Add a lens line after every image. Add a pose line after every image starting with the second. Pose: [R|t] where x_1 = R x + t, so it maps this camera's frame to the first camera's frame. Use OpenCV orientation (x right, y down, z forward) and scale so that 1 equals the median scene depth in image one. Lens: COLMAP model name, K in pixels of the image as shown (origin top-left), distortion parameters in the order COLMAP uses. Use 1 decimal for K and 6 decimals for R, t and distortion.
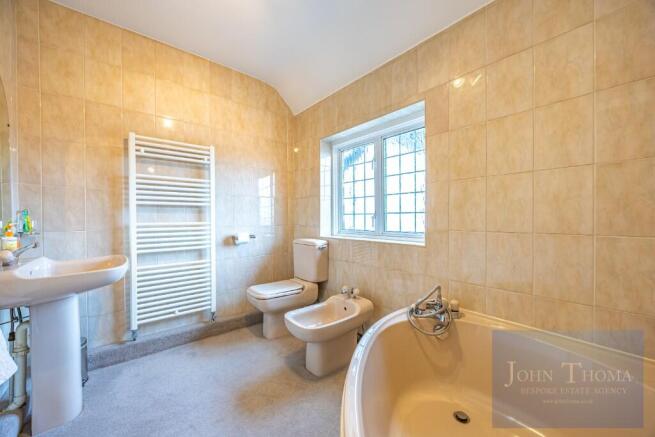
lens RADIAL K [[251.0, 0, 327.5], [0, 251.0, 218.5], [0, 0, 1]] dist [0.000526, -0.000062]
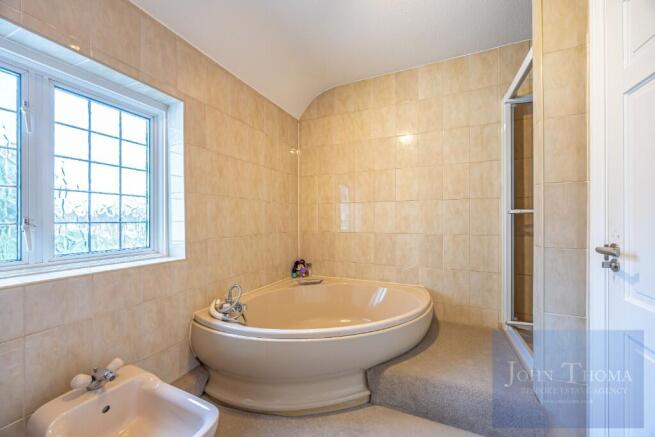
lens RADIAL K [[251.0, 0, 327.5], [0, 251.0, 218.5], [0, 0, 1]] dist [0.000526, -0.000062]
pose [[-0.436699, 0.008672, 0.899566, -0.748461], [0.007586, 0.999953, -0.005957, -0.035164], [-0.899576, 0.004222, -0.436745, 1.022029]]
